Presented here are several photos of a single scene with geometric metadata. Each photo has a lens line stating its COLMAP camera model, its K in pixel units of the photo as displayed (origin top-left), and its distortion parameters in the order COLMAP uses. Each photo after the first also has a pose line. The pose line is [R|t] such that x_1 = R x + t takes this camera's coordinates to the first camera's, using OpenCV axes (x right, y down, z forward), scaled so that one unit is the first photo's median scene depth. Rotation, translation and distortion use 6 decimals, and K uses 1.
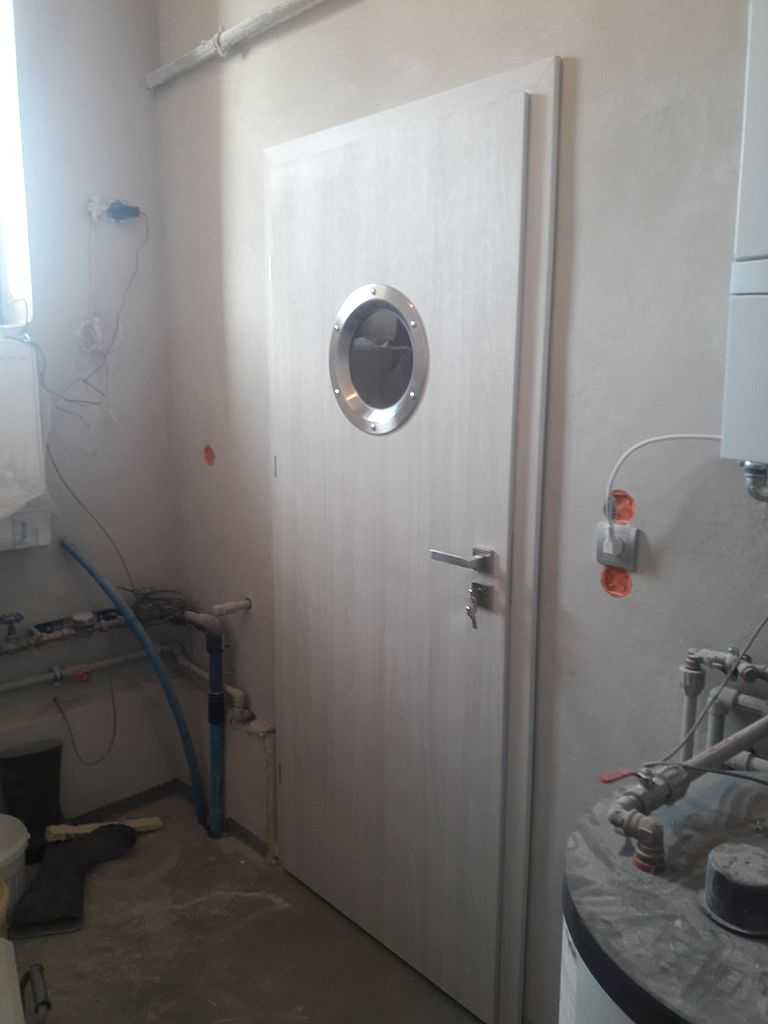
lens RADIAL K [[826.0, 0, 384.0], [0, 826.0, 512.0], [0, 0, 1]] dist [0.045825, -0.003698]
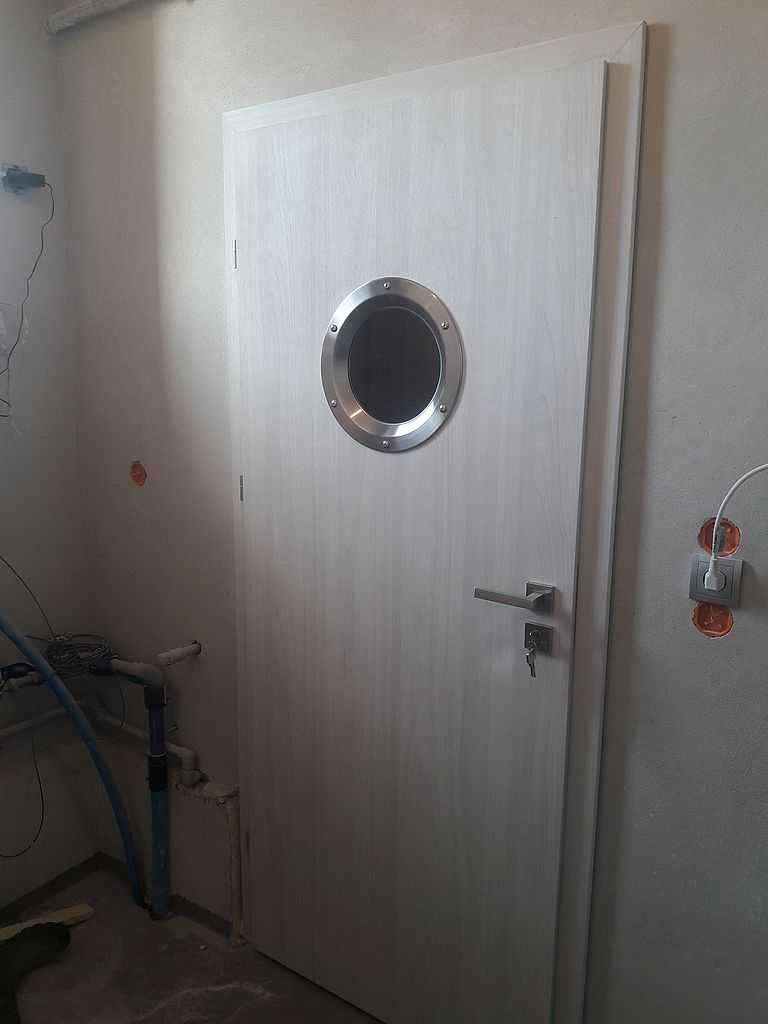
lens RADIAL K [[820.9, 0, 384.6], [0, 820.9, 522.3], [0, 0, 1]] dist [0.000029, 0.015954]
pose [[0.974909, -0.032288, 0.220249, -0.159178], [0.029096, 0.999420, 0.017722, -0.028911], [-0.220693, -0.010868, 0.975283, 0.134078]]
